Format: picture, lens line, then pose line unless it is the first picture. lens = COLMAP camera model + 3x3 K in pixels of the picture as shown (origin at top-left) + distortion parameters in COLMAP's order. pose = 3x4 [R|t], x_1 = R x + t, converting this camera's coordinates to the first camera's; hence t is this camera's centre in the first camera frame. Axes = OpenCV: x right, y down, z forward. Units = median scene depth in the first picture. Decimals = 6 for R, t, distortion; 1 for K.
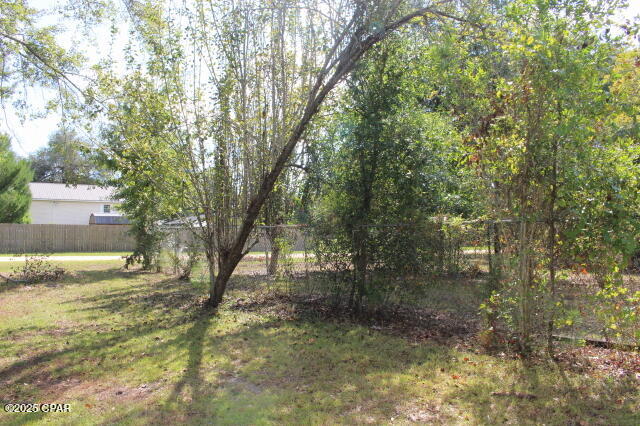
lens RADIAL K [[529.2, 0, 317.6], [0, 529.2, 217.3], [0, 0, 1]] dist [-0.157242, 0.134808]
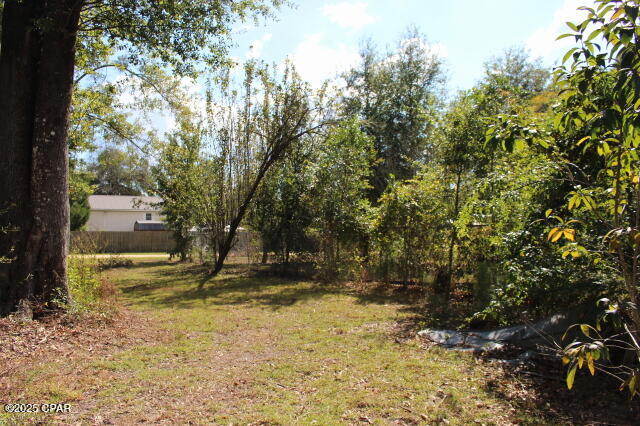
lens RADIAL K [[529.2, 0, 317.6], [0, 529.2, 217.3], [0, 0, 1]] dist [-0.157242, 0.134808]
pose [[0.997795, -0.012552, -0.065169, 0.136444], [0.012172, 0.999907, -0.006231, -0.010883], [0.065242, 0.005424, 0.997855, -0.414533]]
